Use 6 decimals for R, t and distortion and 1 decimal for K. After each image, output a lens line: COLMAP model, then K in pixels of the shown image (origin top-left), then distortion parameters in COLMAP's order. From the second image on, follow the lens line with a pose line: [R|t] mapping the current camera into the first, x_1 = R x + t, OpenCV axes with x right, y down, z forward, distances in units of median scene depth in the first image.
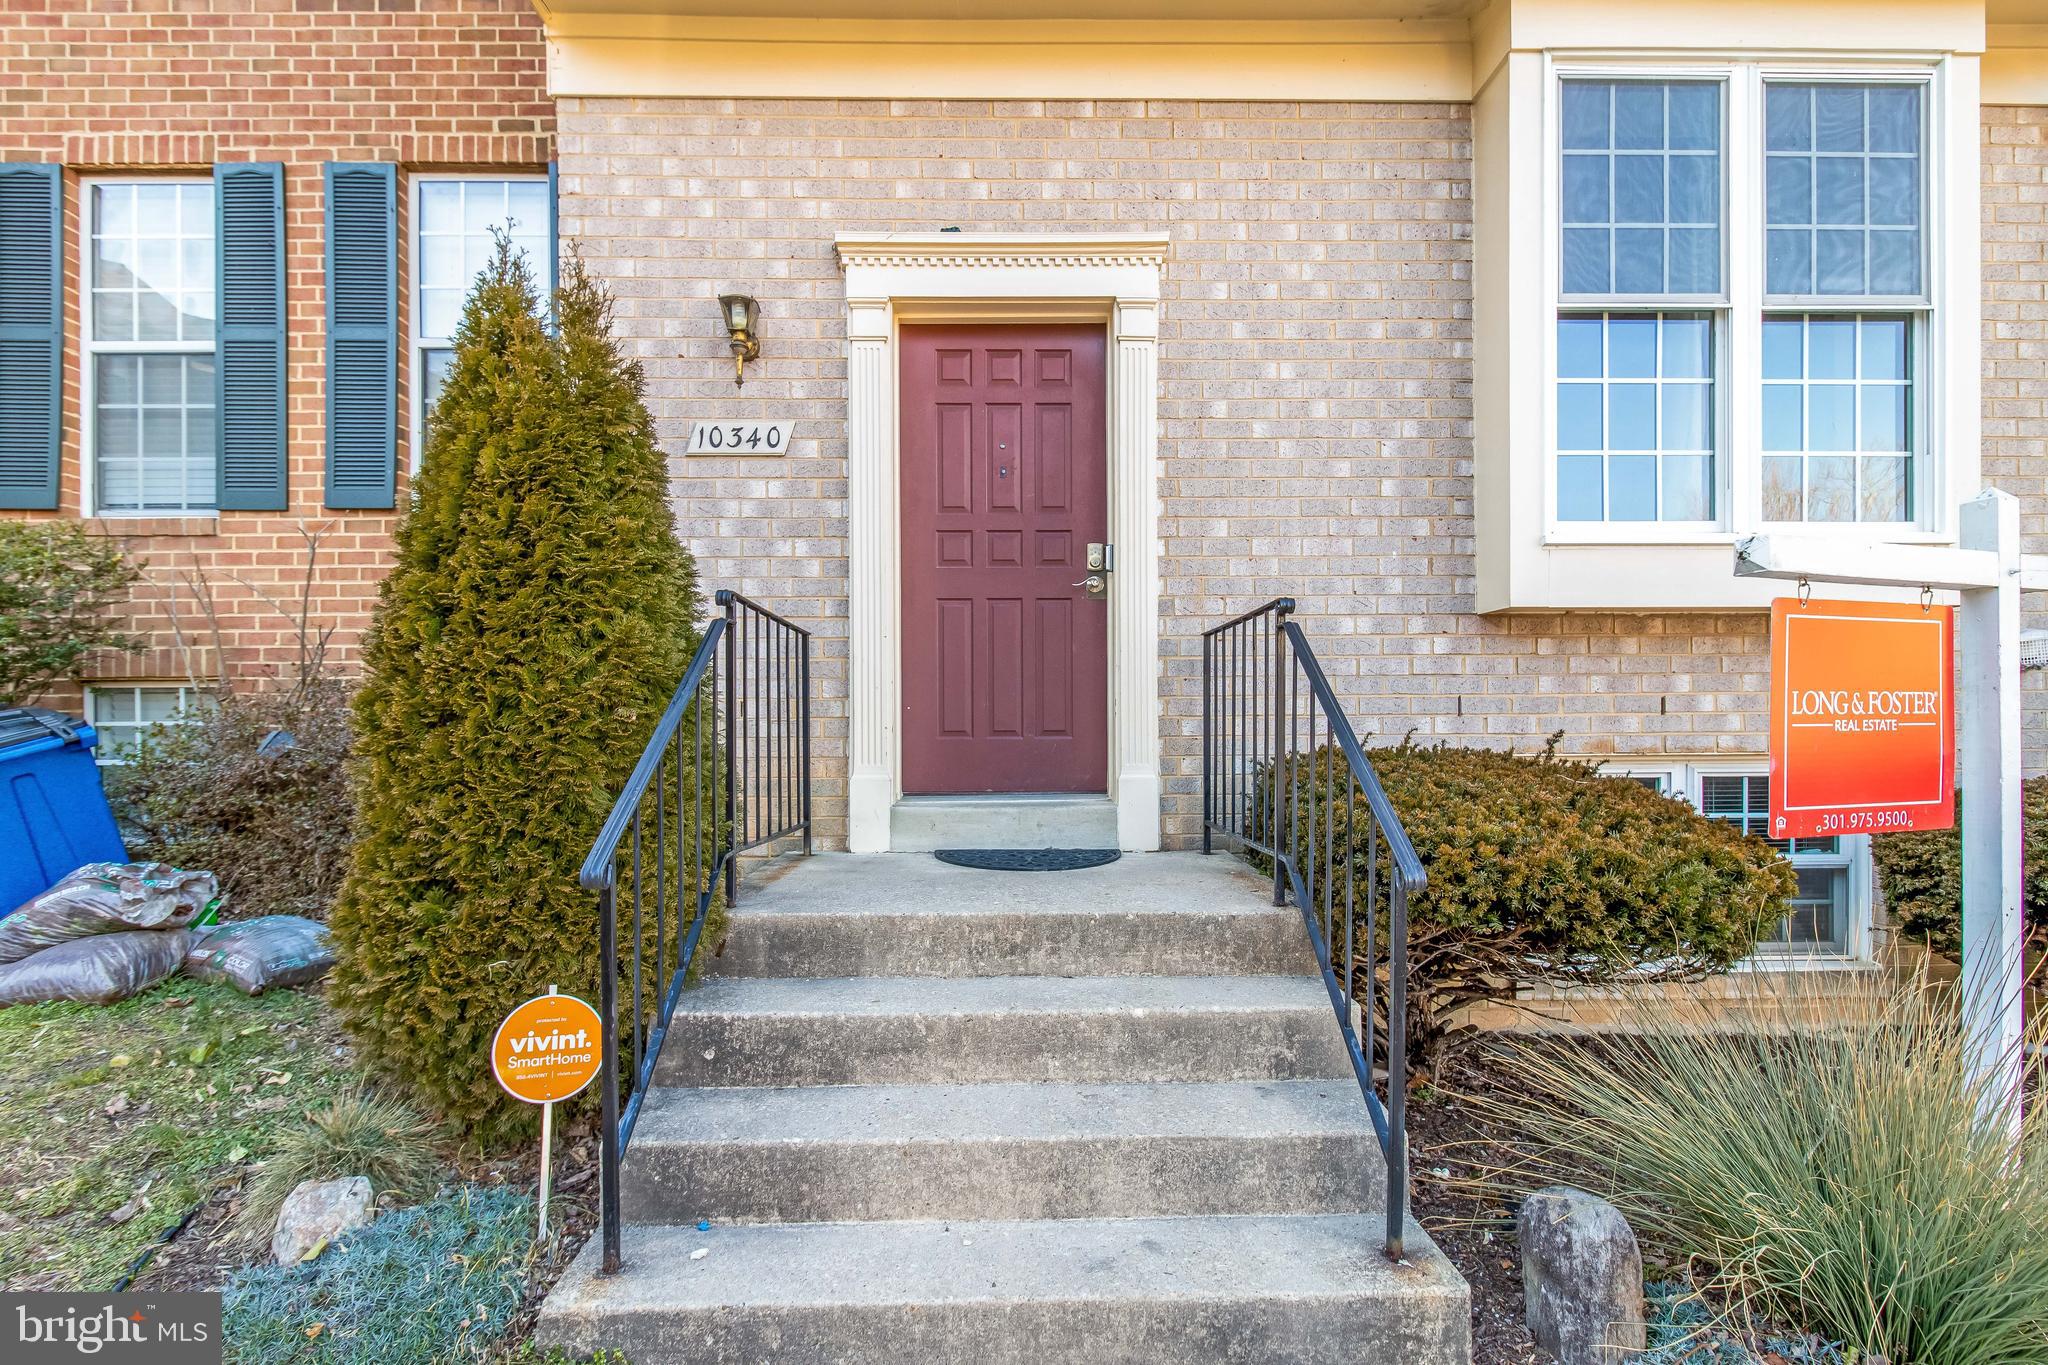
lens RADIAL K [[946.7, 0, 1052.4], [0, 946.7, 722.1], [0, 0, 1]] dist [0.003854, -0.002066]
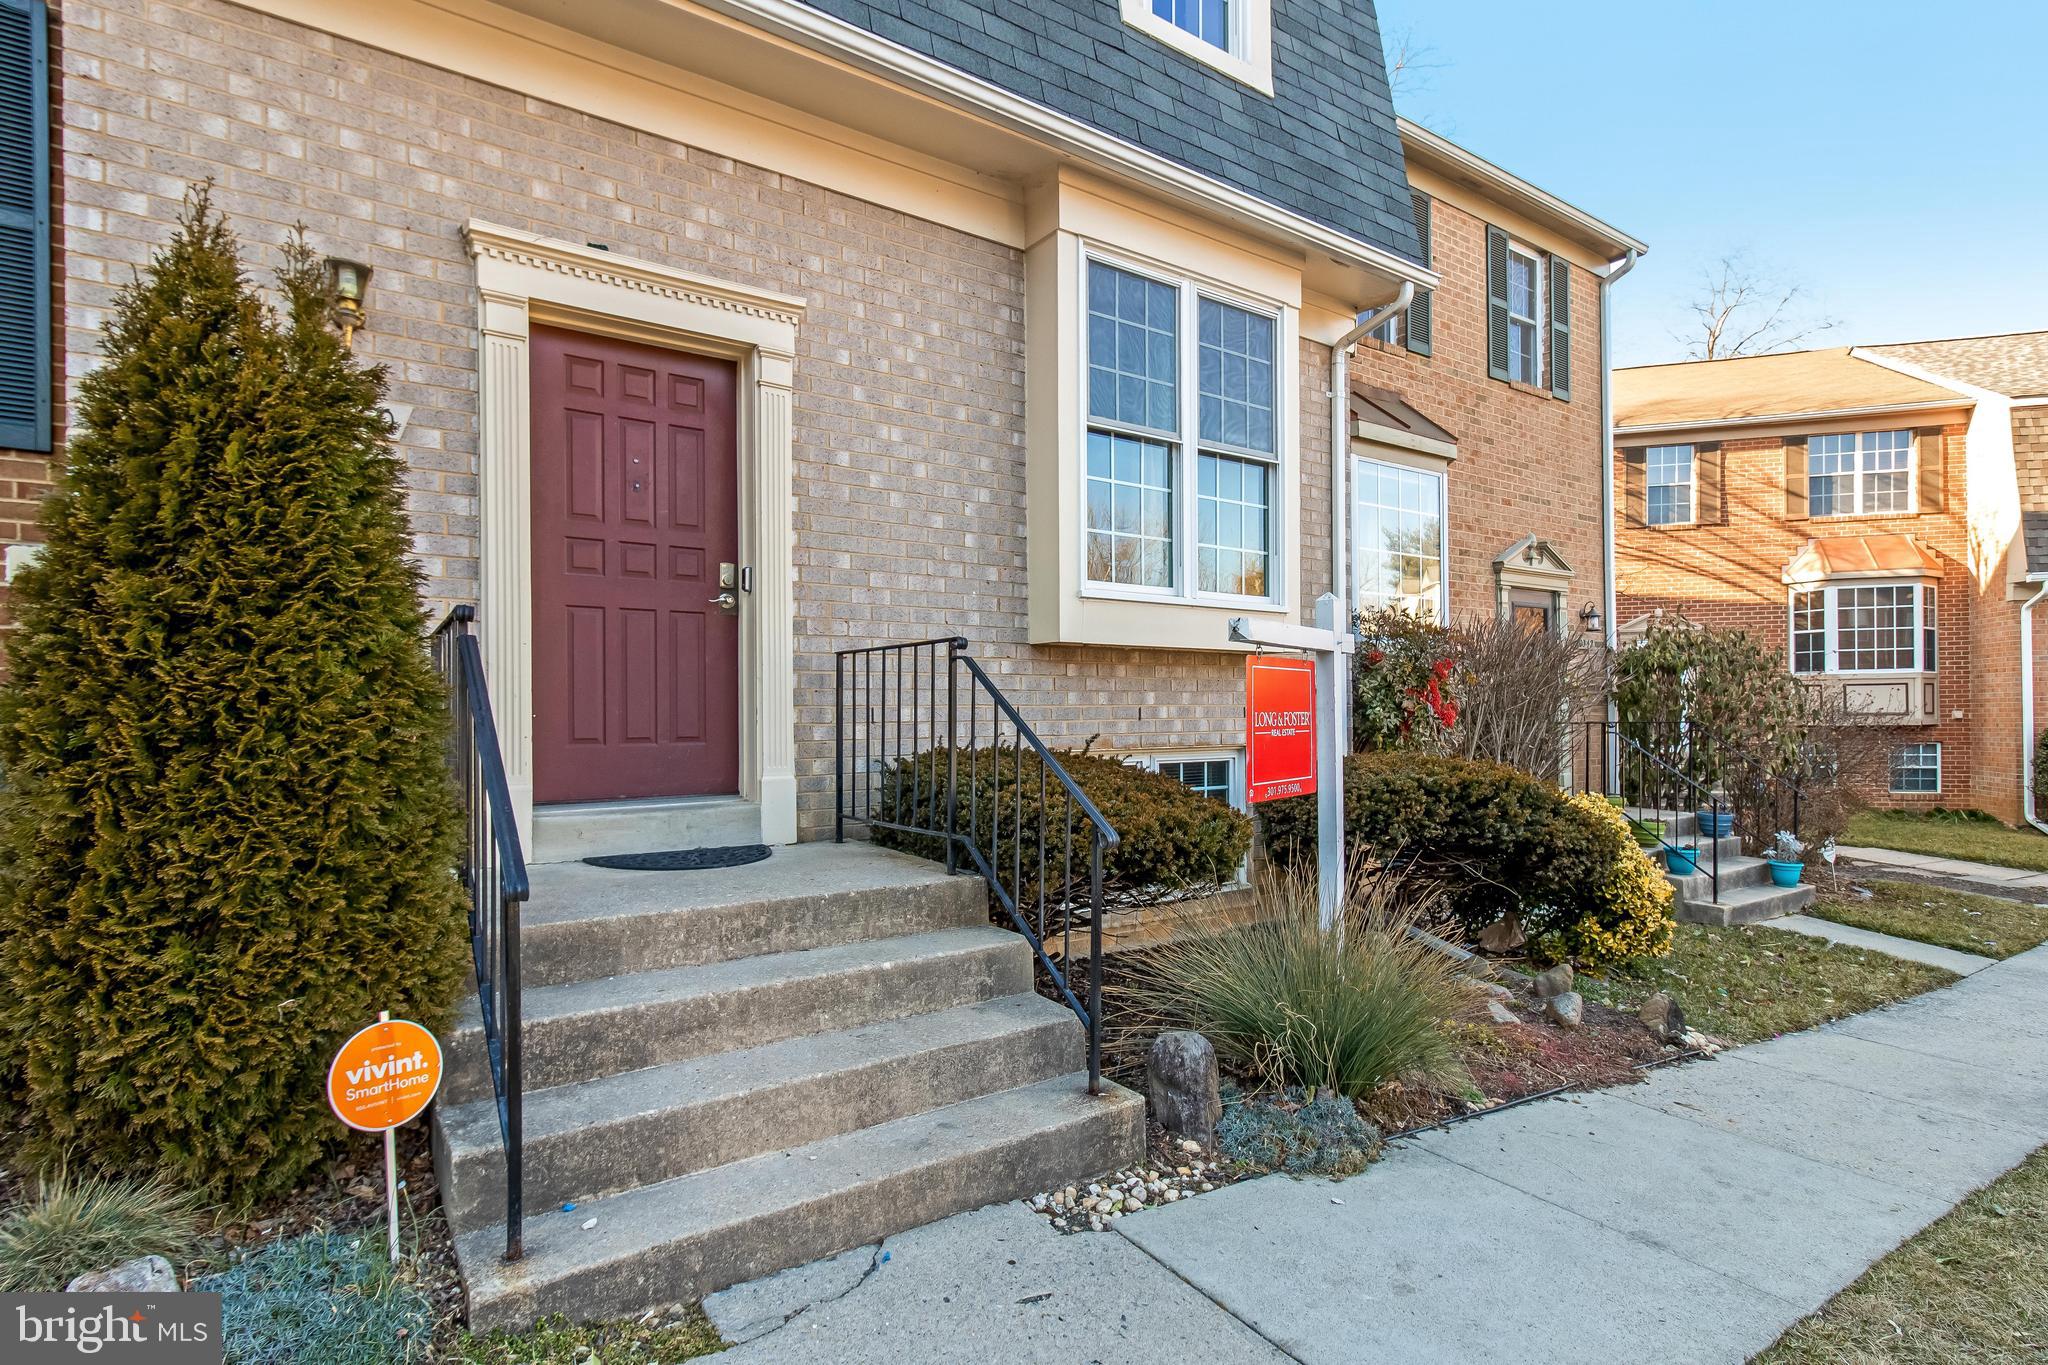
lens RADIAL K [[962.0, 0, 1029.5], [0, 962.0, 701.3], [0, 0, 1]] dist [0.001689, -0.000601]
pose [[0.841325, 0.007787, 0.540474, -0.271644], [-0.001049, 0.999918, -0.012775, -0.018442], [-0.540529, 0.010181, 0.841264, -0.114583]]
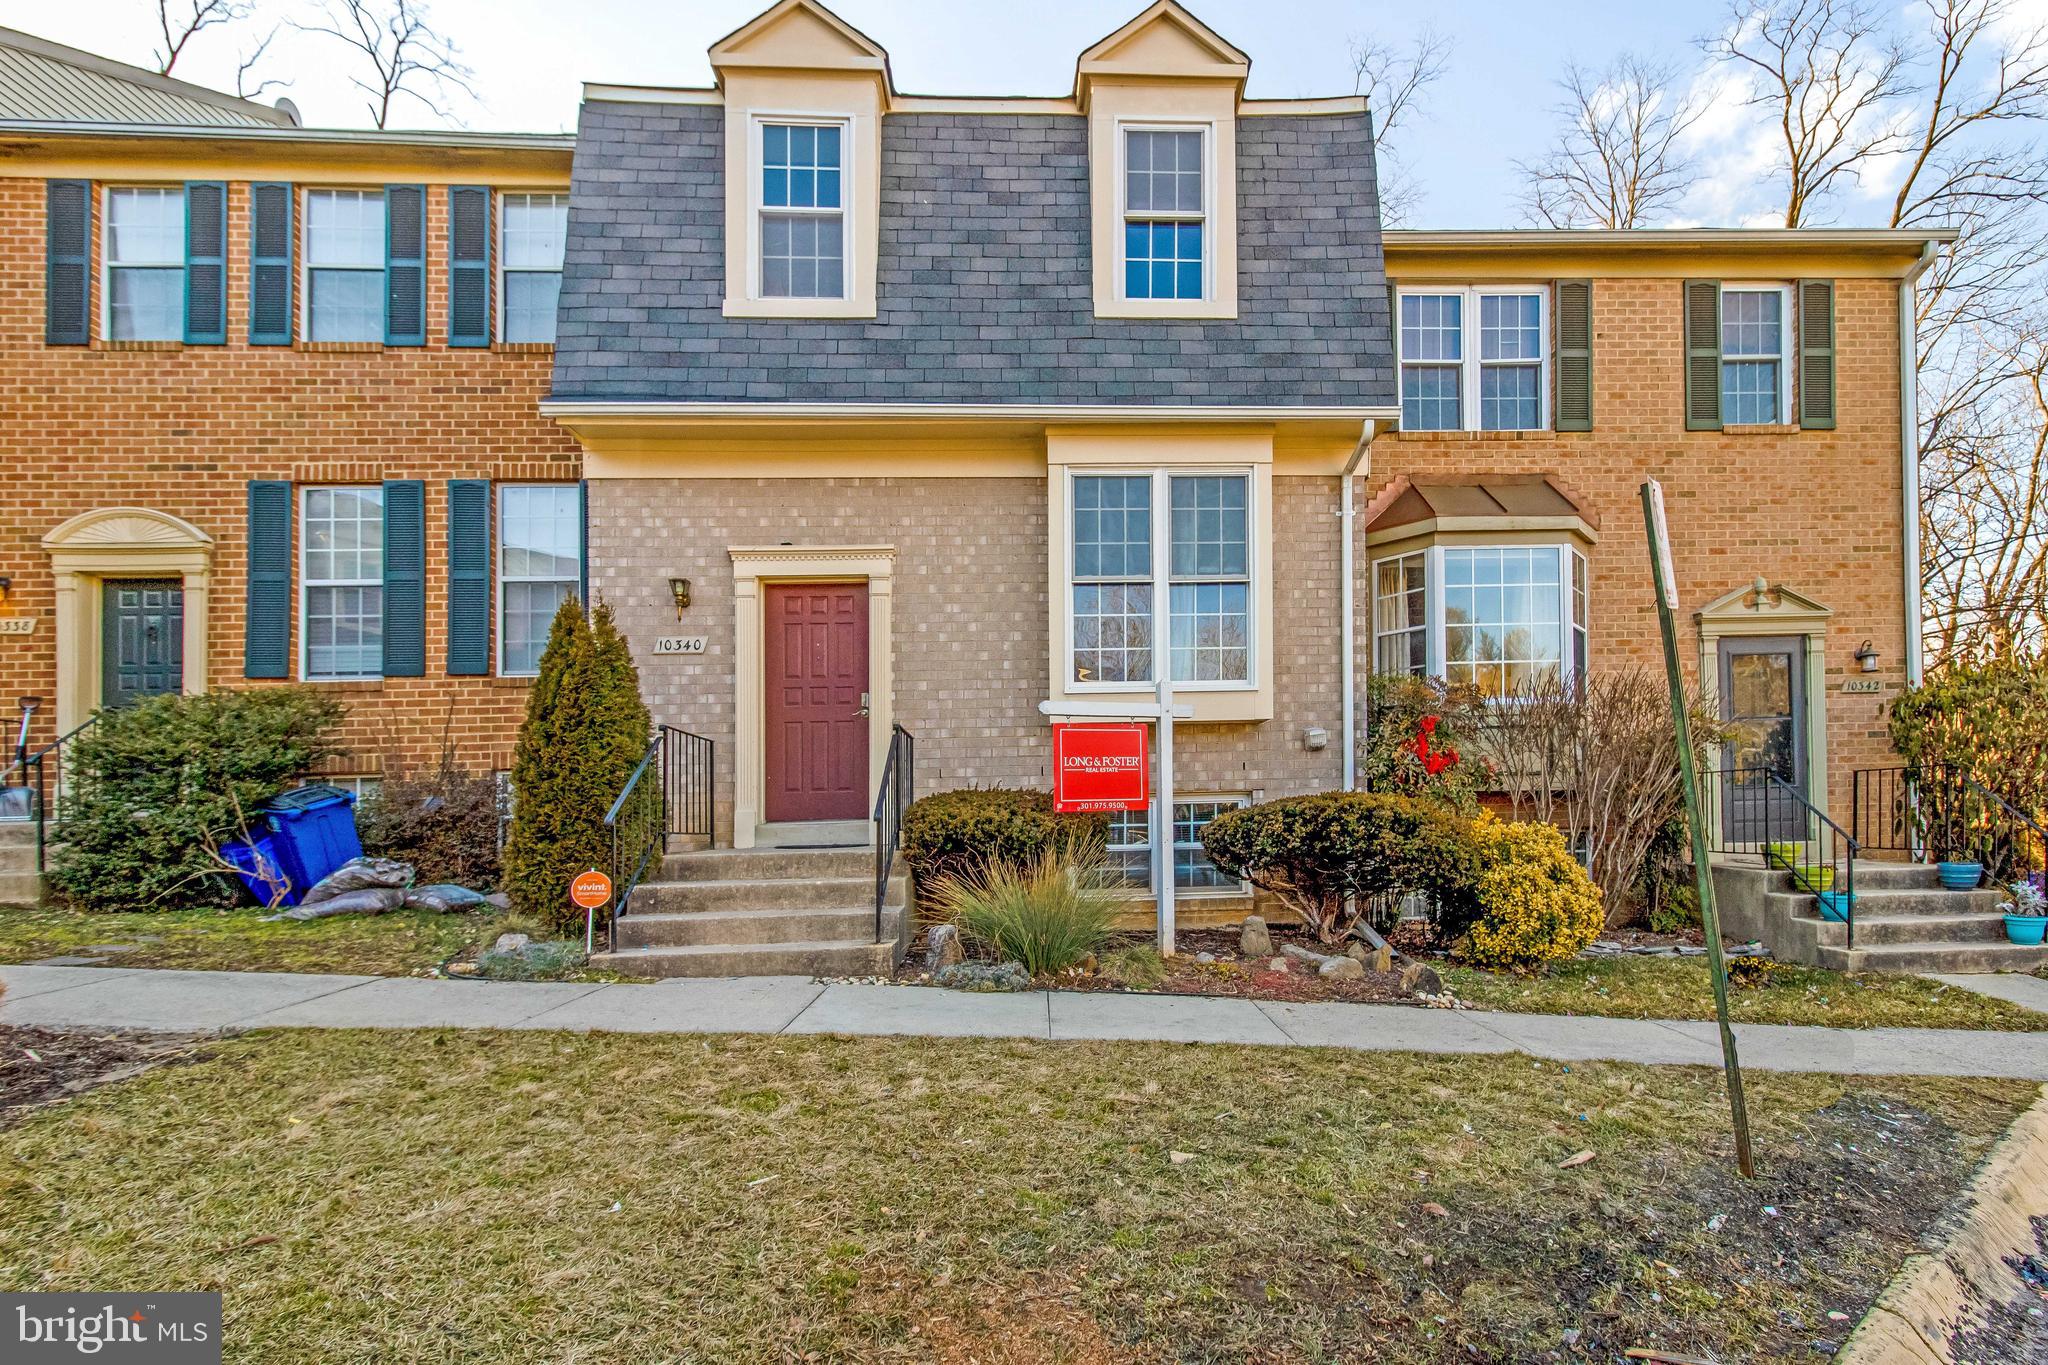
lens RADIAL K [[908.1, 0, 1098.6], [0, 908.1, 770.8], [0, 0, 1]] dist [0.005627, 0.000603]
pose [[0.998346, -0.019143, 0.054203, 0.450799], [0.021888, 0.998483, -0.050517, 0.084769], [-0.053154, 0.051620, 0.997251, -0.967839]]
